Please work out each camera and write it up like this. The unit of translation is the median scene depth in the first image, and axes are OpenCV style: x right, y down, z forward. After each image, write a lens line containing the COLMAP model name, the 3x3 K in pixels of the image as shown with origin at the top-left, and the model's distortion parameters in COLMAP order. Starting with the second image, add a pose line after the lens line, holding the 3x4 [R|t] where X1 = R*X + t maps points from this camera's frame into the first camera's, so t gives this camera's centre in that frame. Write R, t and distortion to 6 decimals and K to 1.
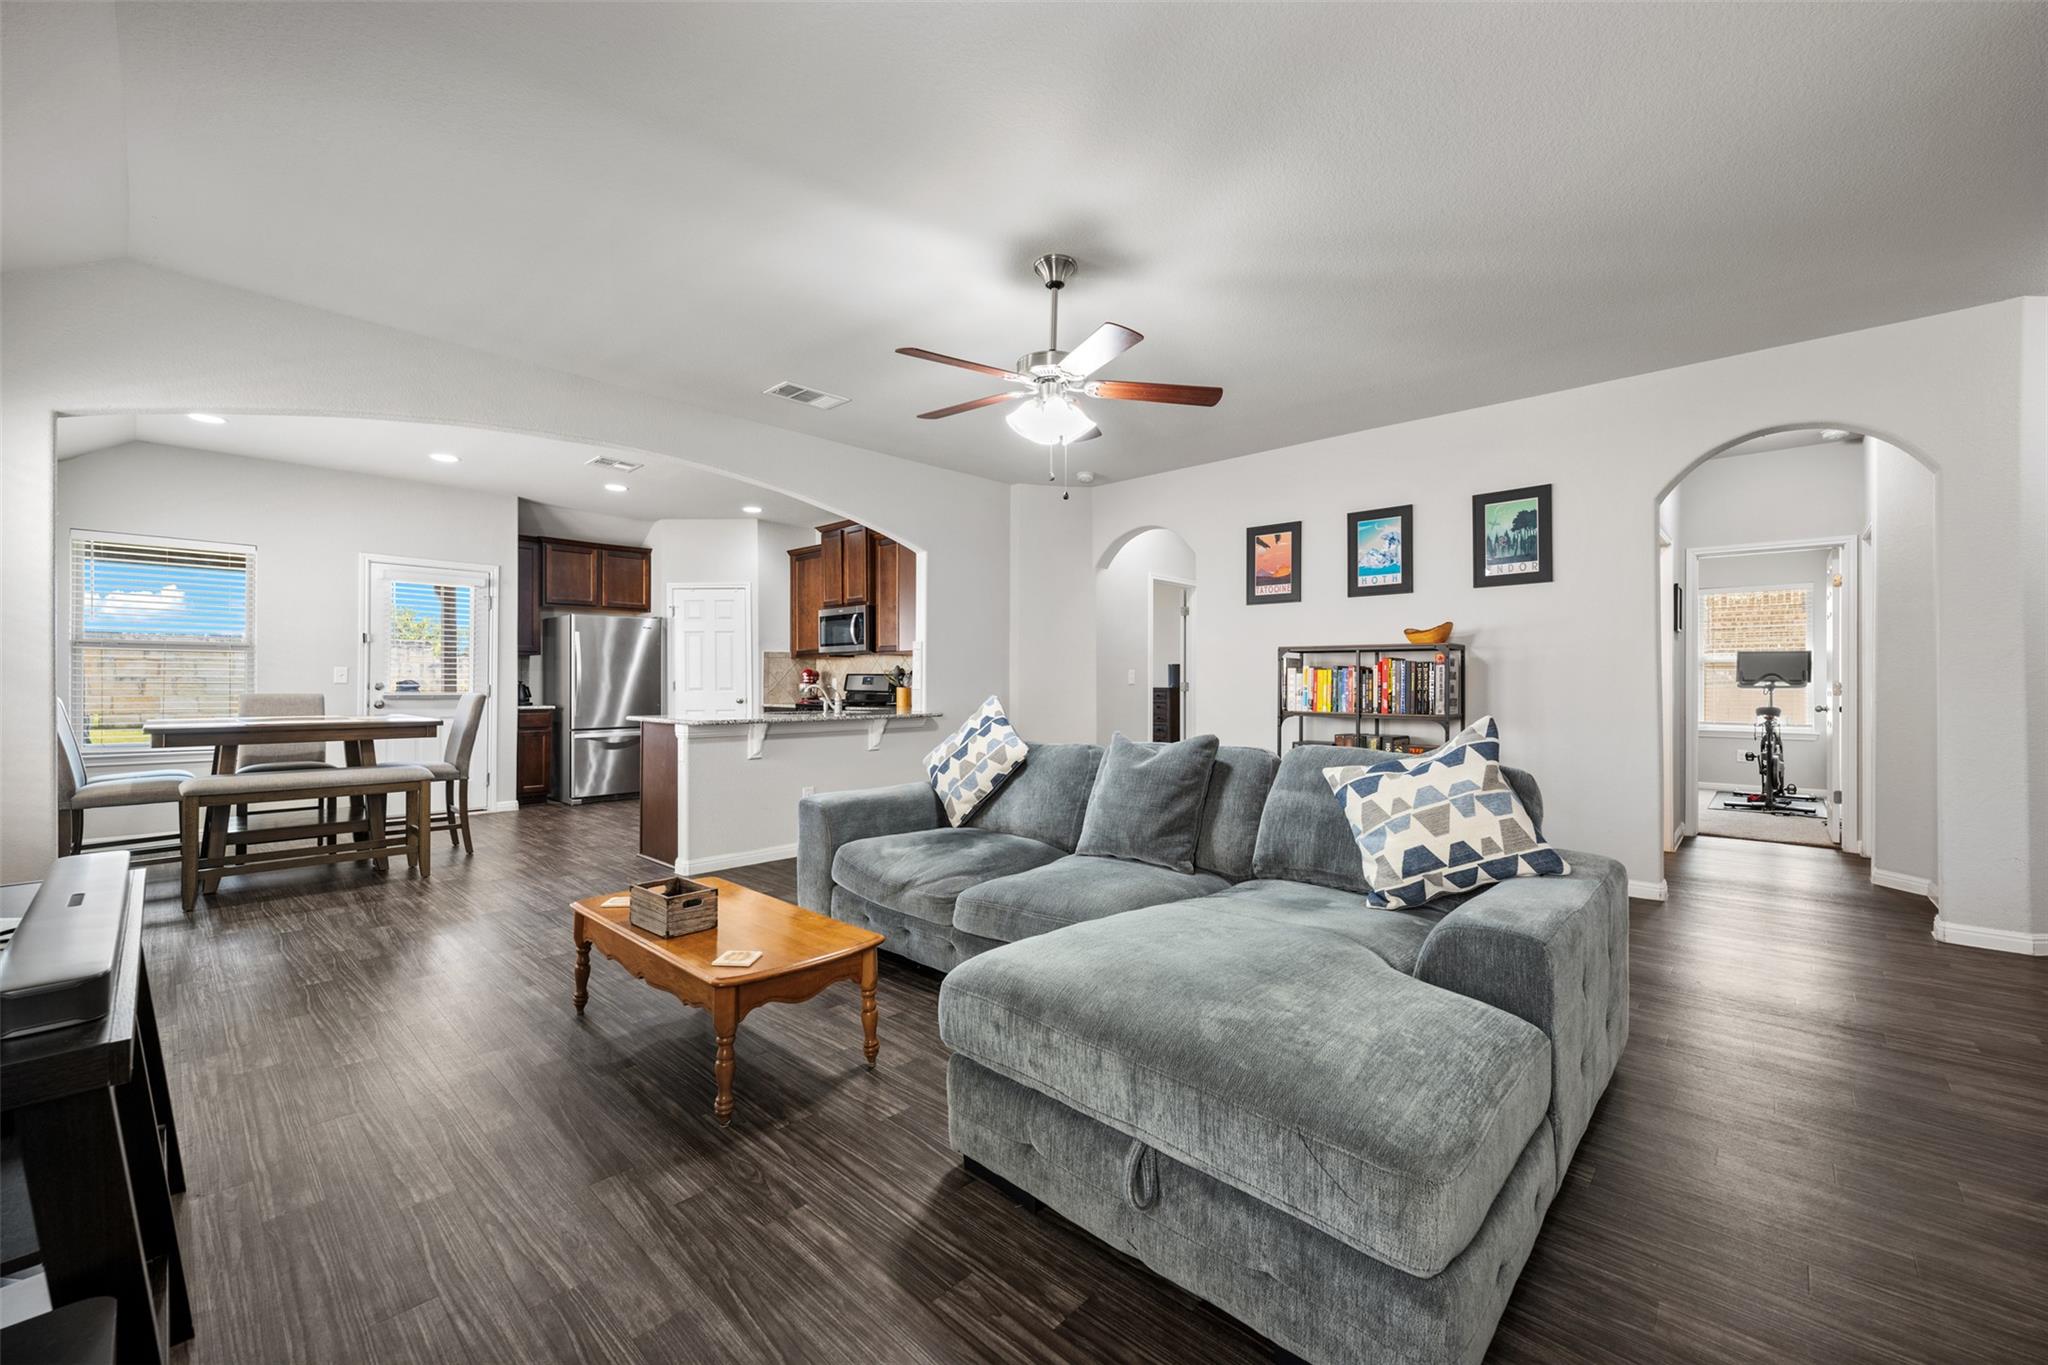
lens RADIAL K [[820.6, 0, 1038.3], [0, 820.6, 684.7], [0, 0, 1]] dist [-0.000369, 0.000111]
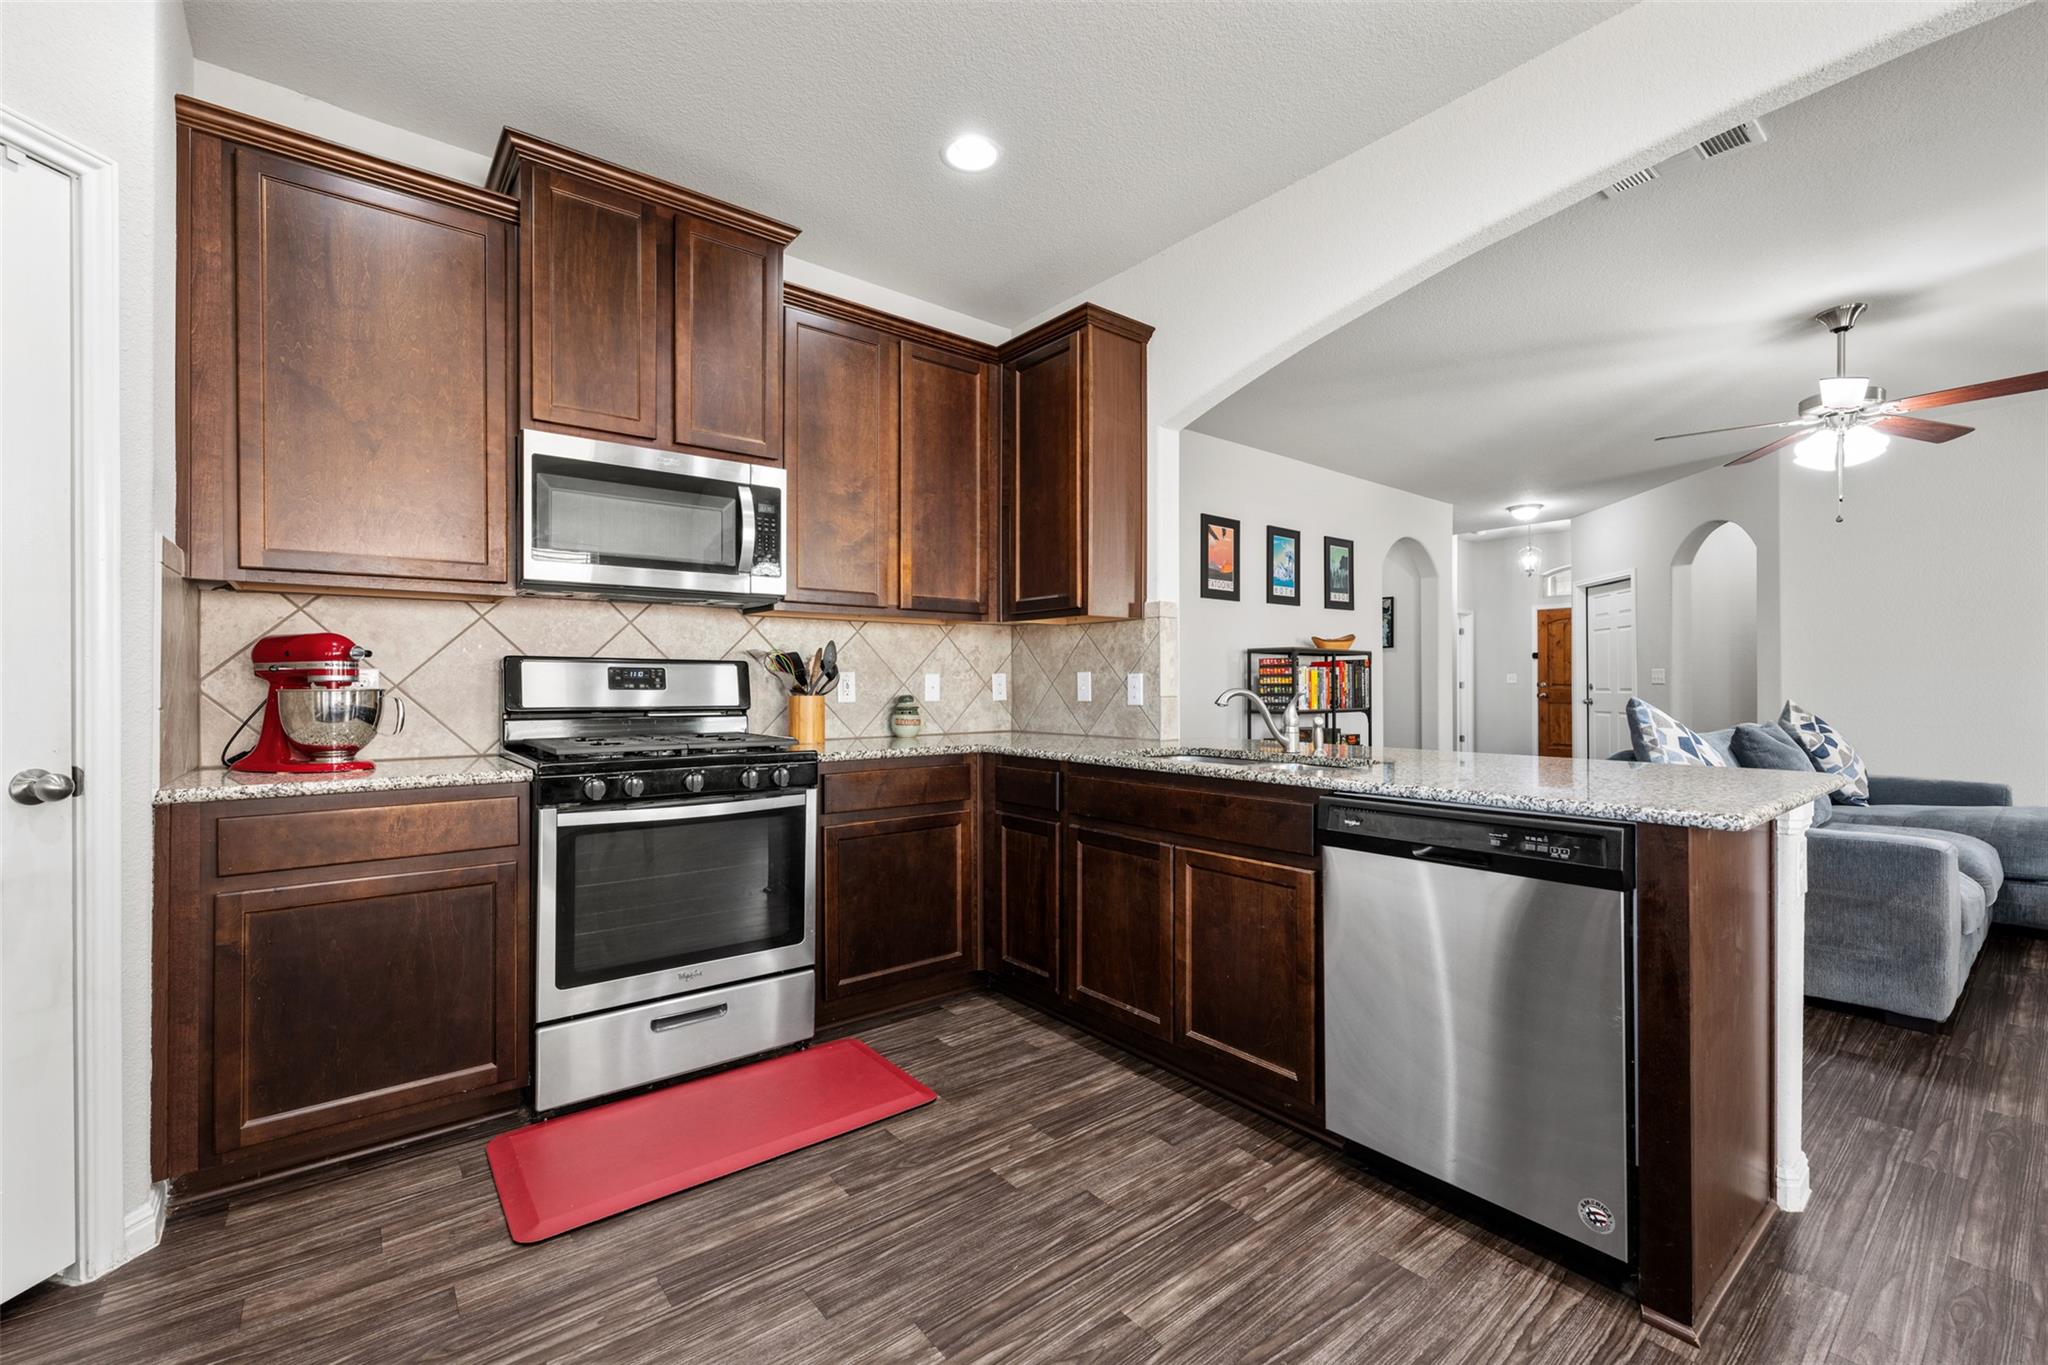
lens RADIAL K [[859.5, 0, 1024.0], [0, 859.5, 682.5], [0, 0, 1]] dist [0.012511, 0.000318]
pose [[0.142787, -0.001073, 0.989753, -0.727361], [0.004579, 0.999989, 0.000423, -0.003692], [-0.989743, 0.004472, 0.142790, 1.067321]]
